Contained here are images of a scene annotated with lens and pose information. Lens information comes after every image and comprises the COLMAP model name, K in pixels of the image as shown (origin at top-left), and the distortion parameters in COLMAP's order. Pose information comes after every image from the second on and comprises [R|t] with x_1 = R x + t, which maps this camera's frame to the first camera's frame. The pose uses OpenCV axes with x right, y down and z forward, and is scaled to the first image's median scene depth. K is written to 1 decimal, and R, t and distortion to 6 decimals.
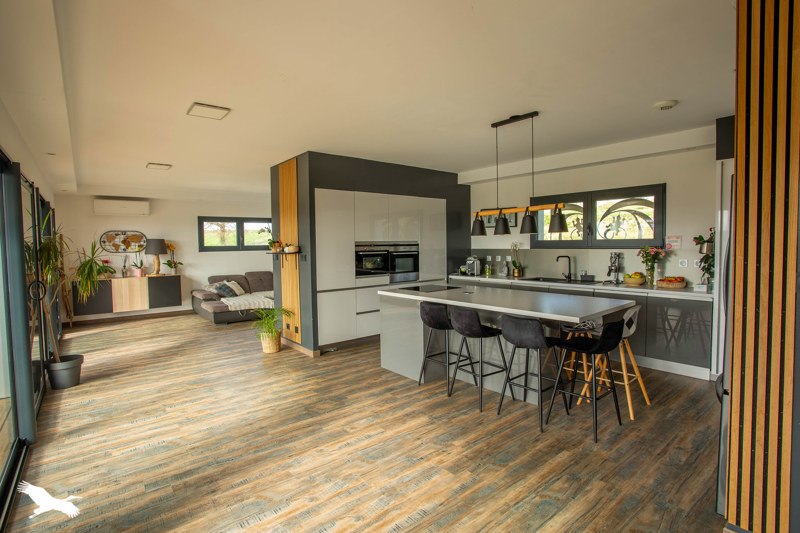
lens RADIAL K [[393.8, 0, 400.9], [0, 393.8, 264.5], [0, 0, 1]] dist [-0.057860, 0.025858]
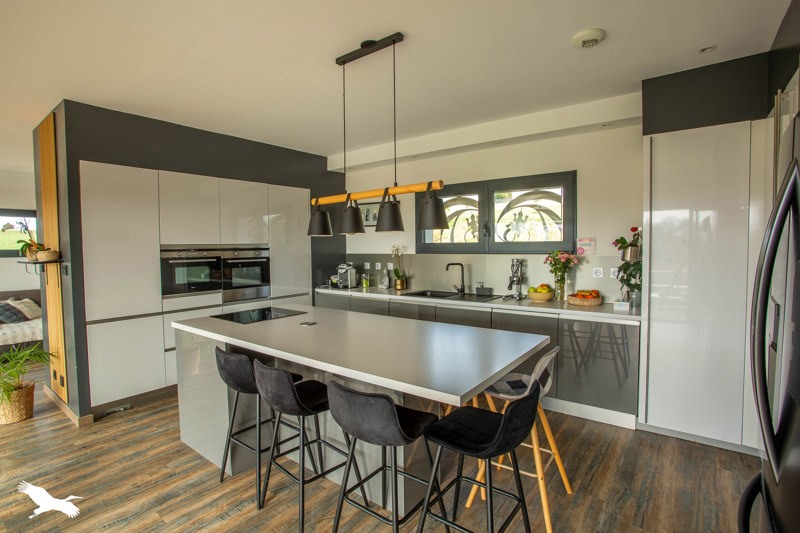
lens RADIAL K [[393.8, 0, 396.8], [0, 393.8, 266.8], [0, 0, 1]] dist [-0.057860, 0.025858]
pose [[0.976439, -0.009241, 0.215595, 0.135867], [0.009346, 0.999956, 0.000535, -0.016382], [-0.215591, 0.001493, 0.976483, 0.262345]]
